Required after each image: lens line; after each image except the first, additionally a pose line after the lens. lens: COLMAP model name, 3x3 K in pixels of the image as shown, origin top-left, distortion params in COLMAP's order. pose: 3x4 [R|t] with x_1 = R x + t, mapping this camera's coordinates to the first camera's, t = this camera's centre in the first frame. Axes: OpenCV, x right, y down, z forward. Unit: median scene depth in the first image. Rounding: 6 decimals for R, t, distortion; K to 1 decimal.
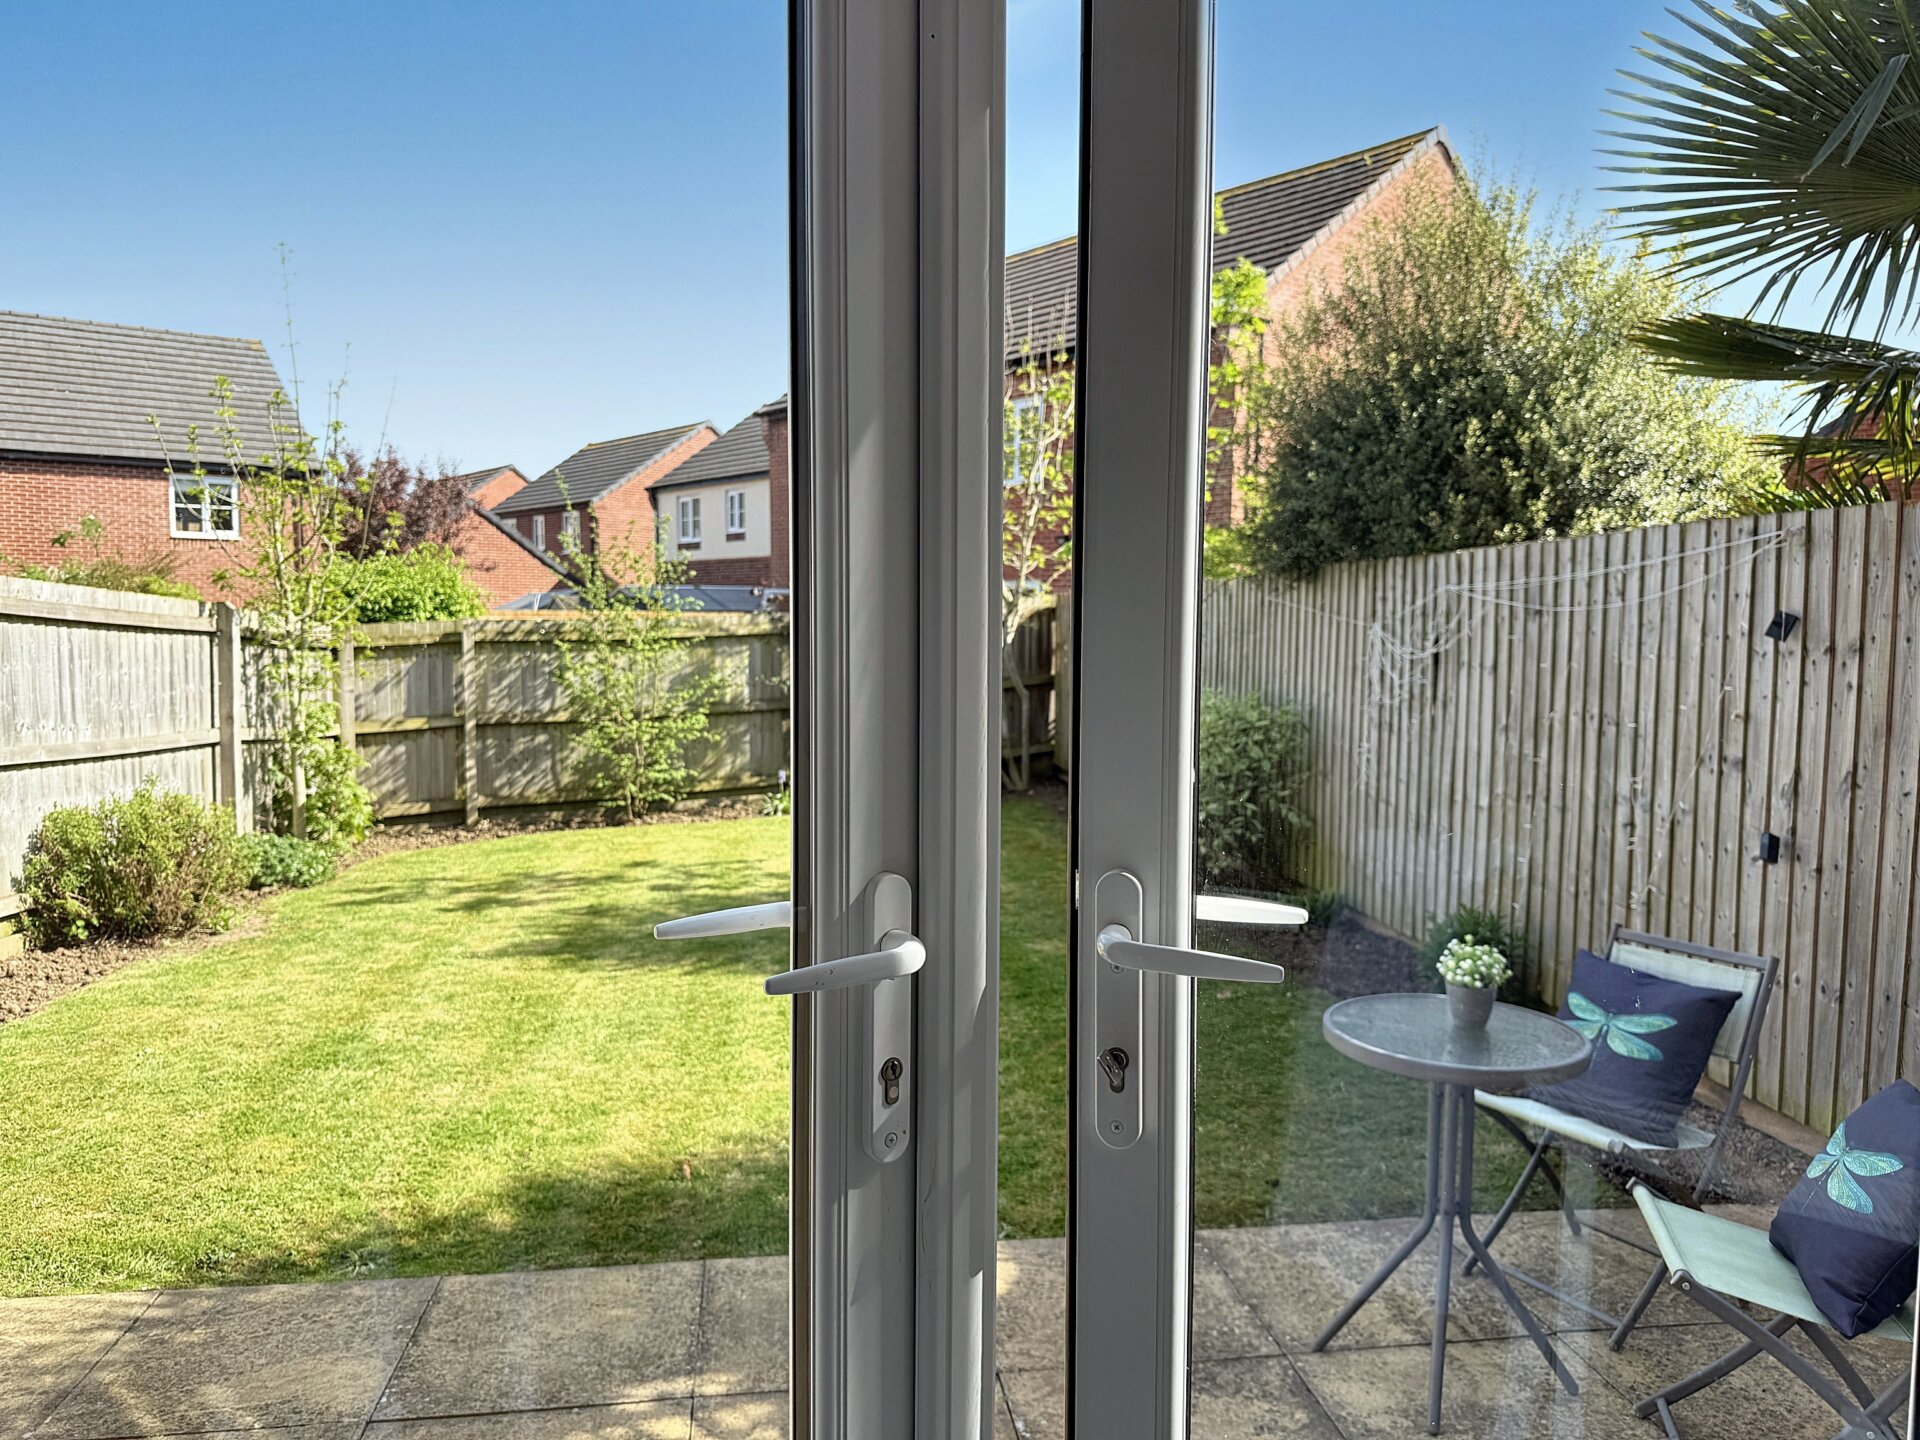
lens RADIAL K [[1358.6, 0, 960.0], [0, 1358.6, 720.0], [0, 0, 1]] dist [0.073689, -0.102192]
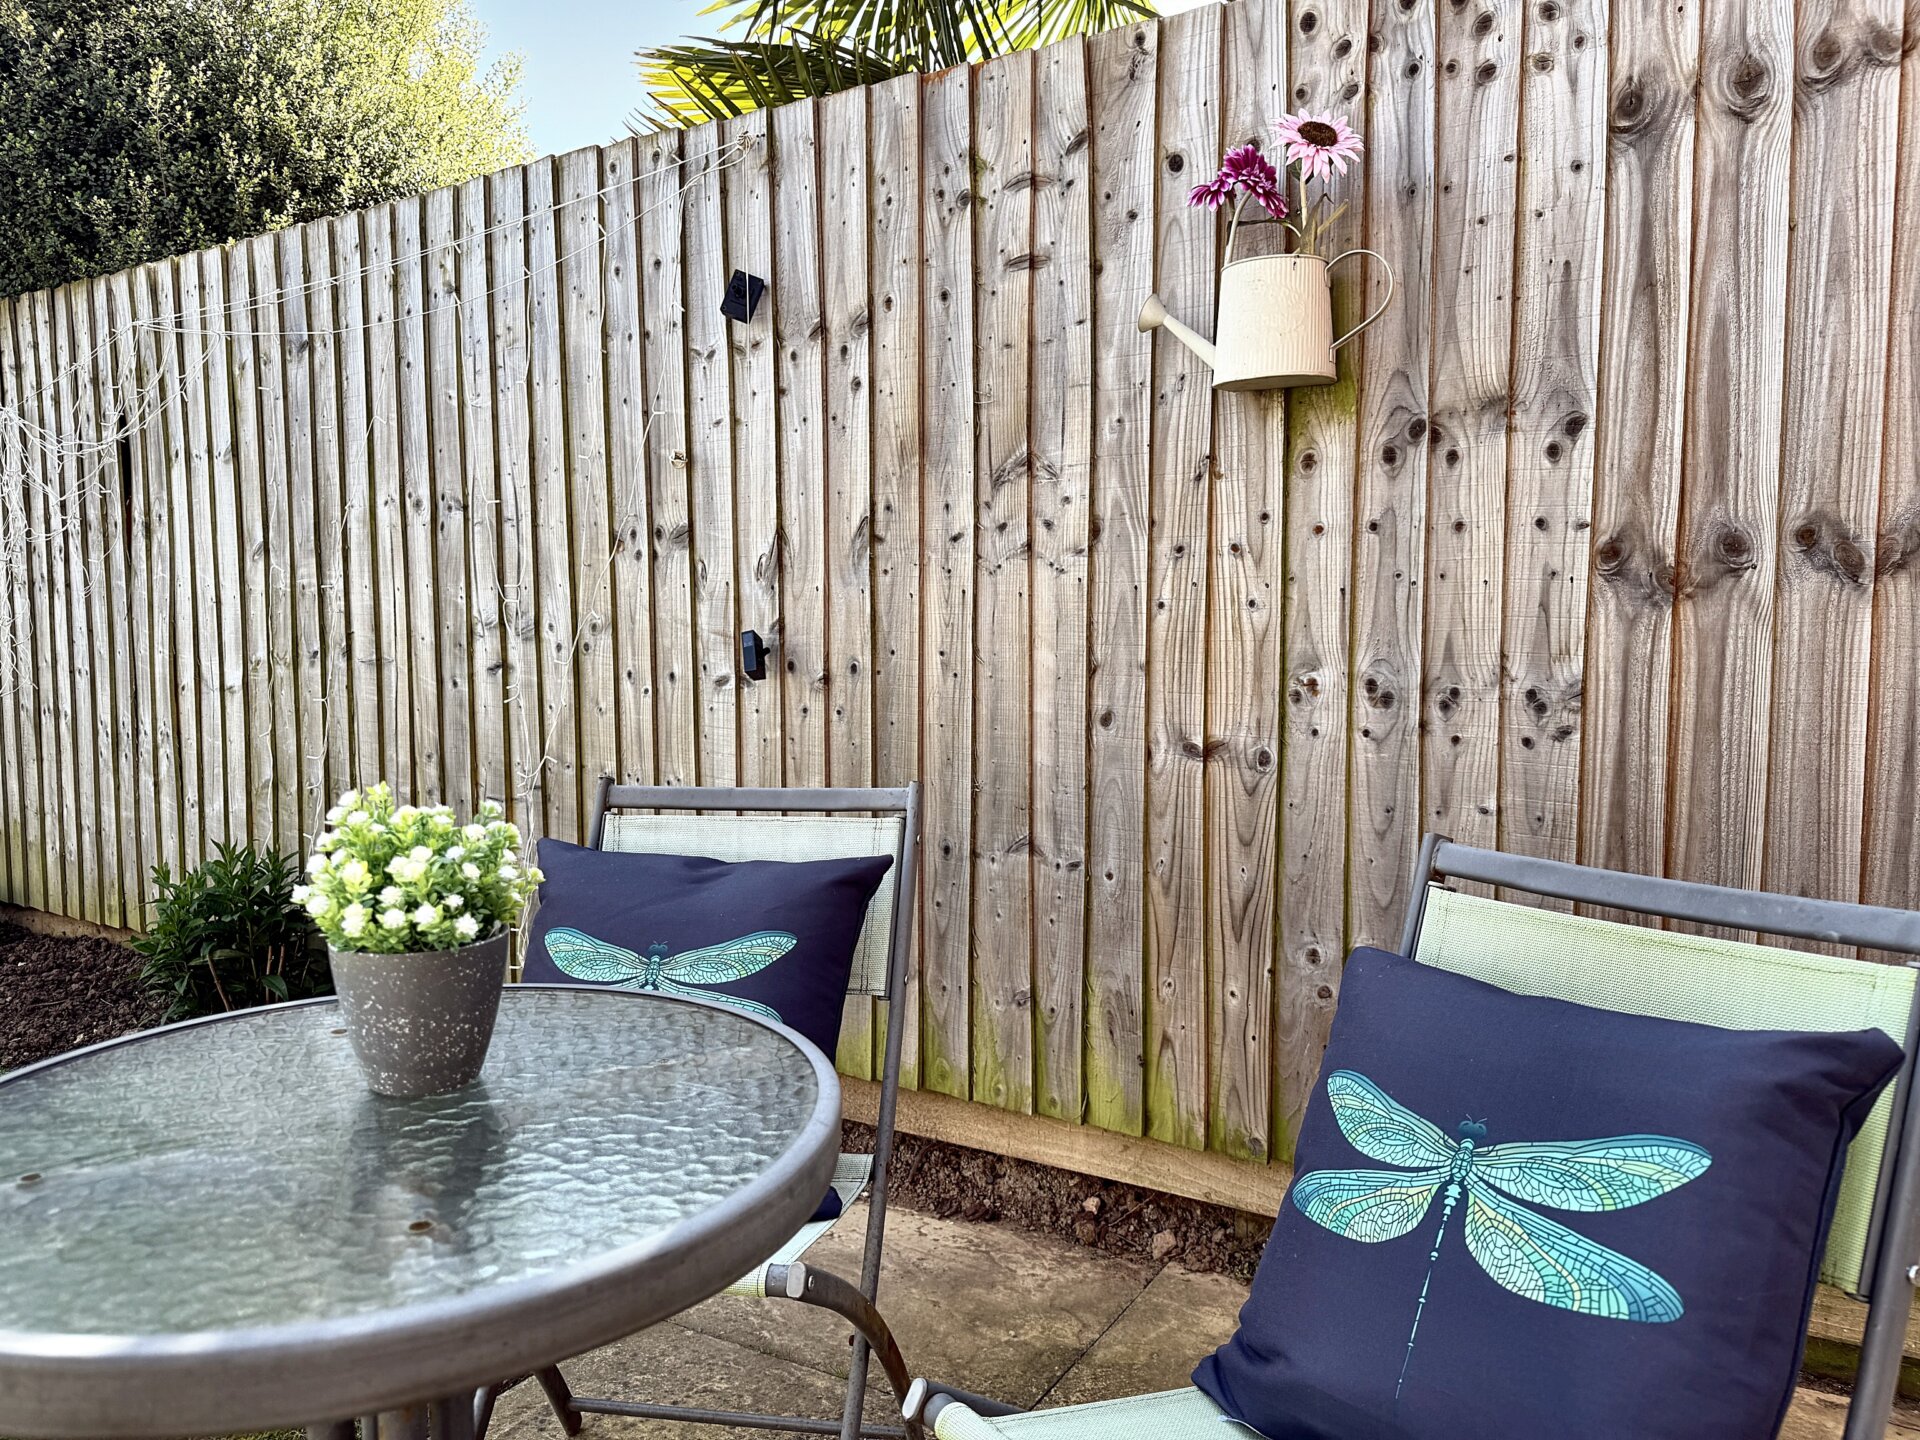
lens RADIAL K [[1368.8, 0, 963.4], [0, 1368.8, 752.3], [0, 0, 1]] dist [0.075072, -0.110972]
pose [[0.631085, -0.083921, 0.771161, 0.146128], [0.055583, 0.996467, 0.062954, 0.093574], [-0.773720, 0.003134, 0.633520, 0.478197]]
